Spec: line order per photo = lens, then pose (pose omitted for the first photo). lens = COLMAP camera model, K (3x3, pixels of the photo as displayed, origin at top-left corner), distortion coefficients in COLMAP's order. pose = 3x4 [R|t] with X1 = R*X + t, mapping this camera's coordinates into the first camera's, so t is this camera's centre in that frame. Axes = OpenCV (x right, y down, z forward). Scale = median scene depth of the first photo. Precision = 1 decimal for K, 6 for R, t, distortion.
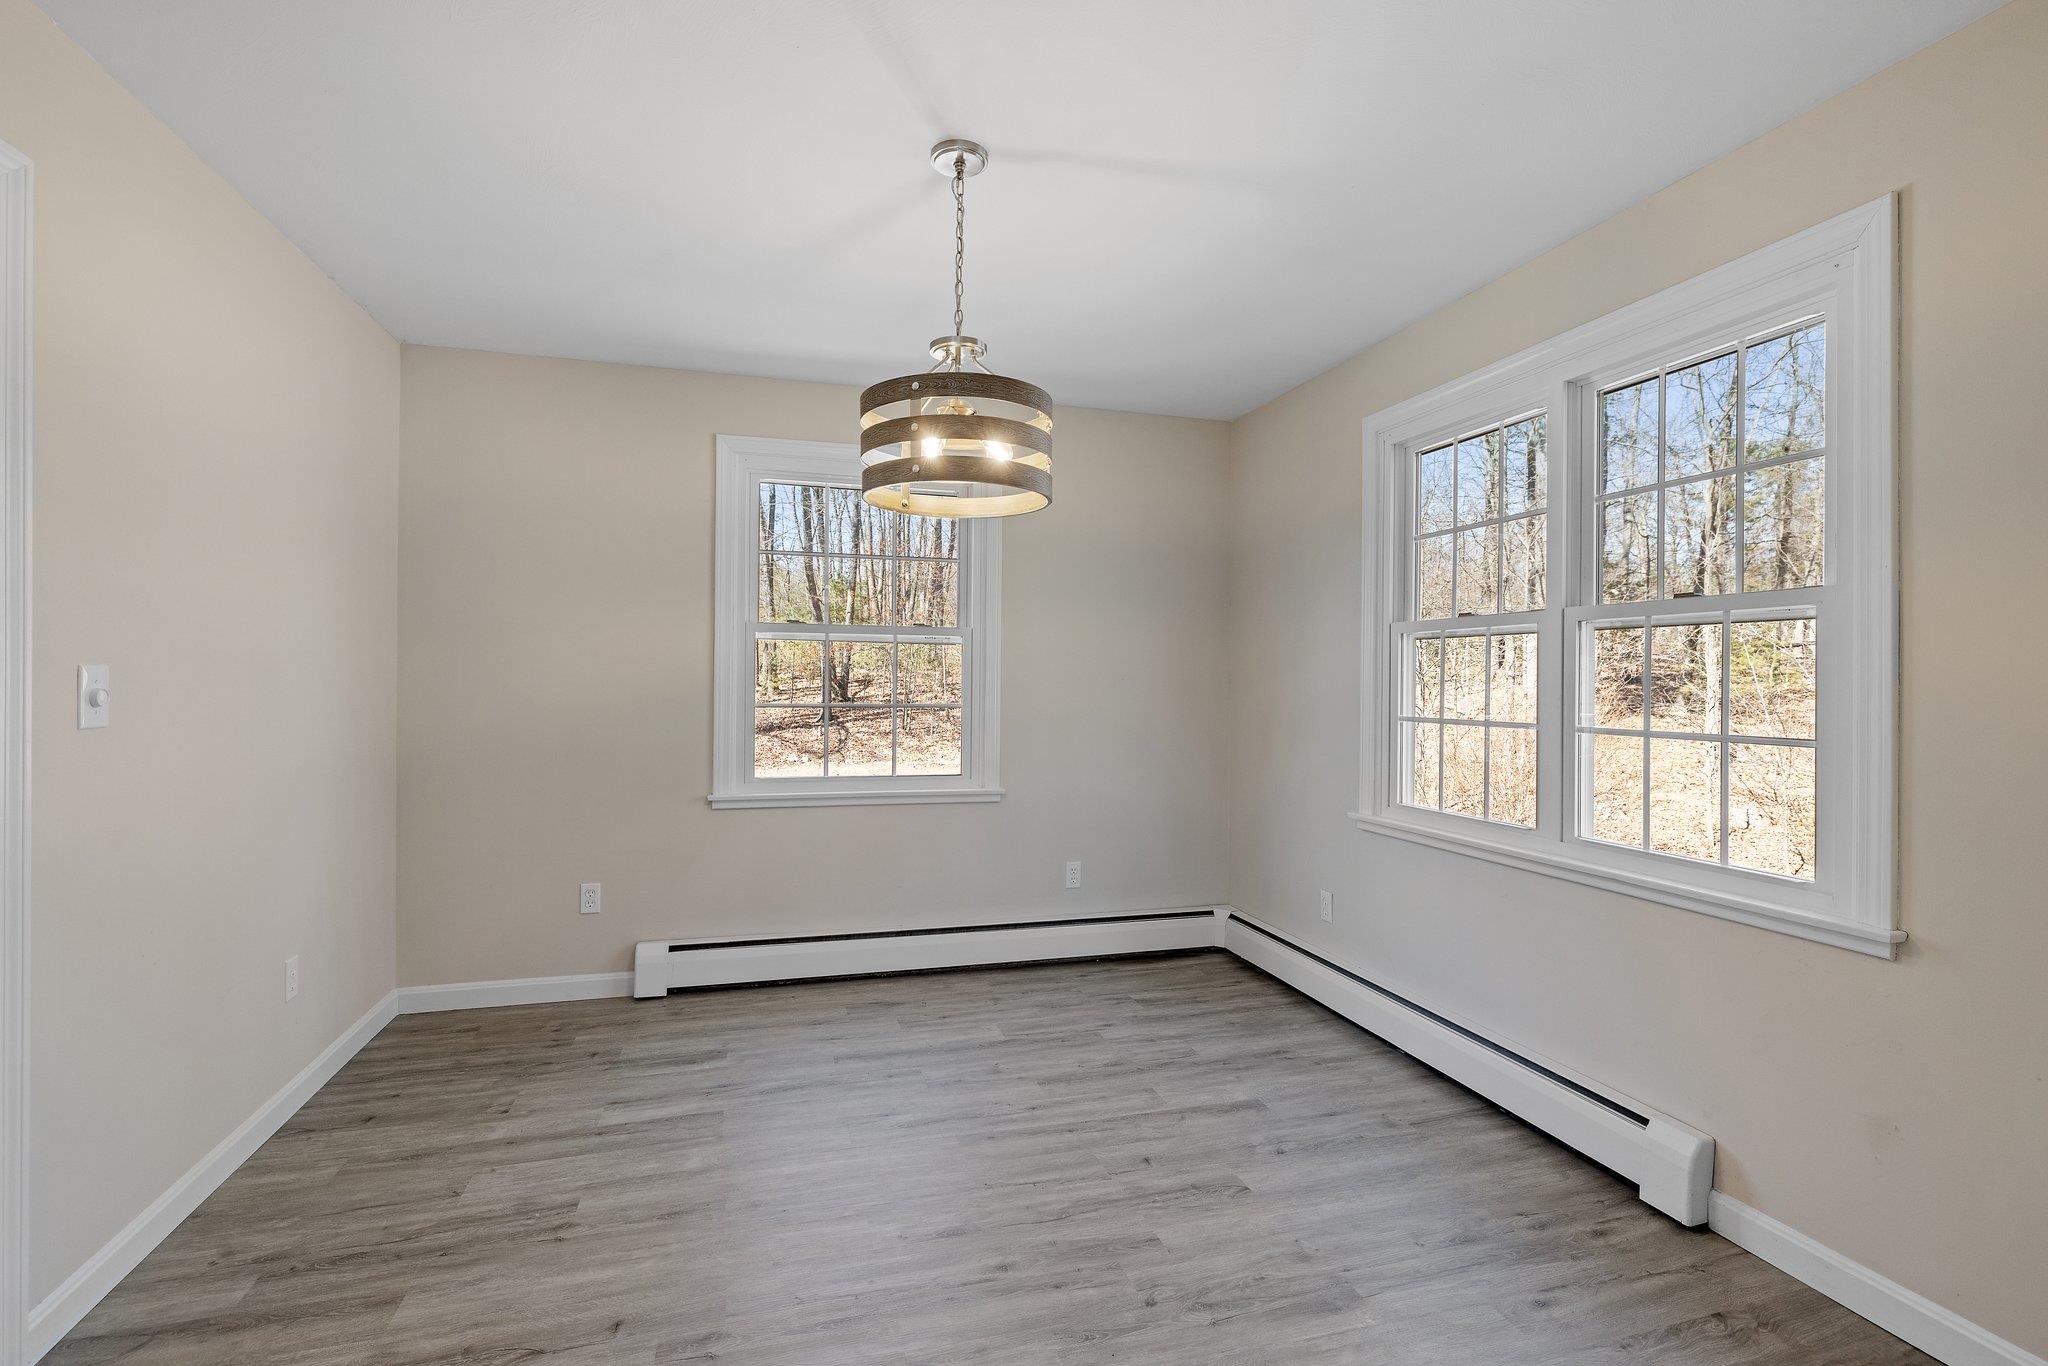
lens RADIAL K [[938.9, 0, 1032.3], [0, 938.9, 683.4], [0, 0, 1]] dist [-0.011560, 0.002640]
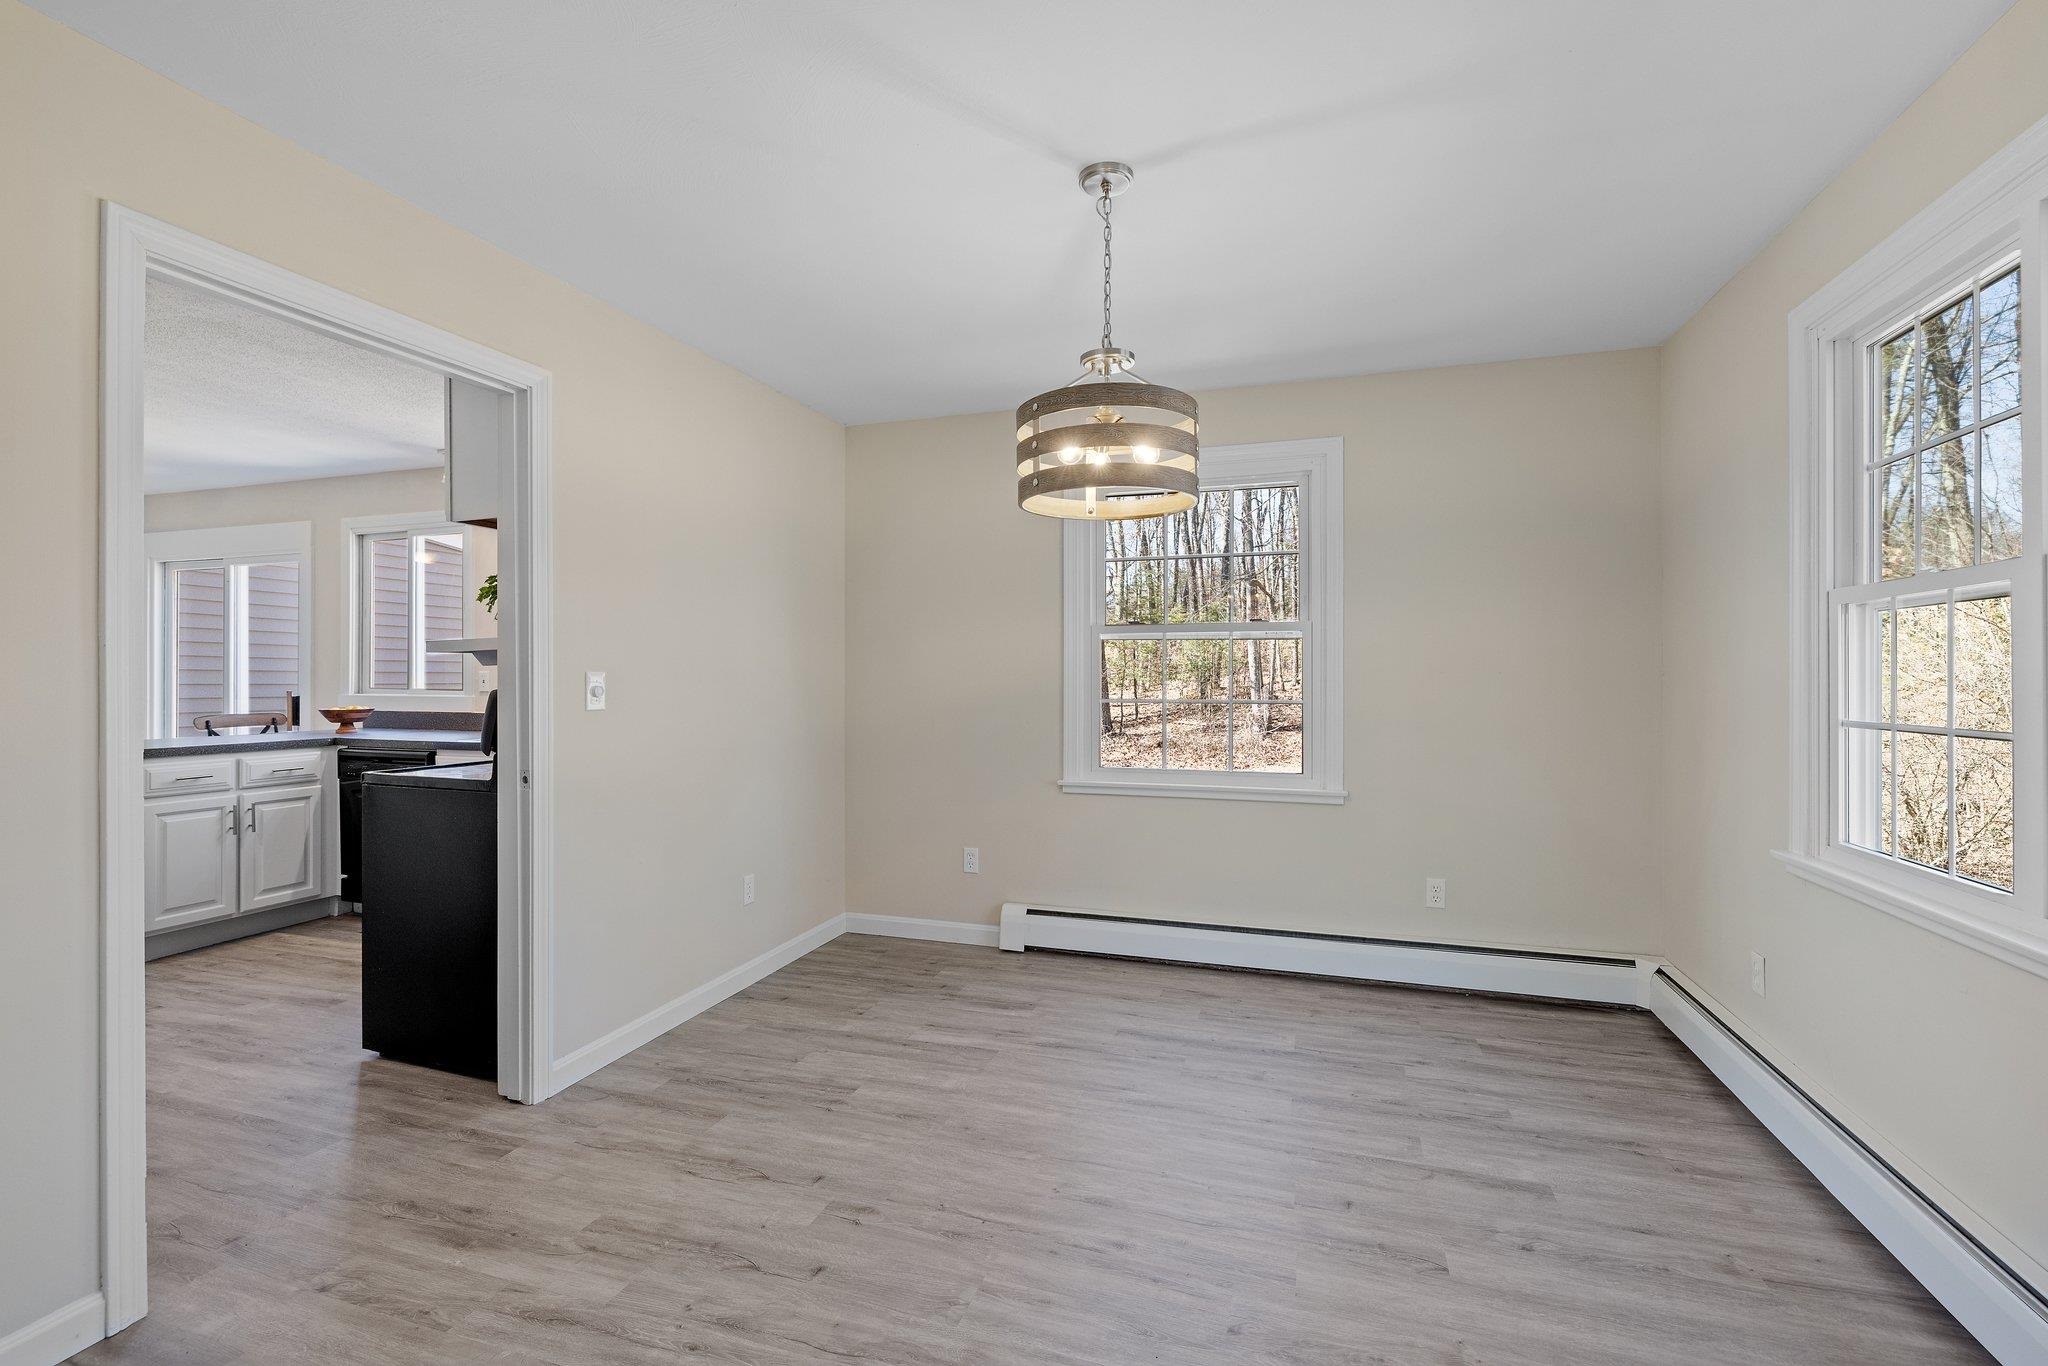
lens RADIAL K [[938.9, 0, 1022.2], [0, 938.9, 674.2], [0, 0, 1]] dist [-0.011560, 0.002640]
pose [[0.812647, -0.011139, -0.582649, 0.339053], [0.006323, 0.999927, -0.010297, 0.004298], [0.582721, 0.004684, 0.812659, 0.068853]]
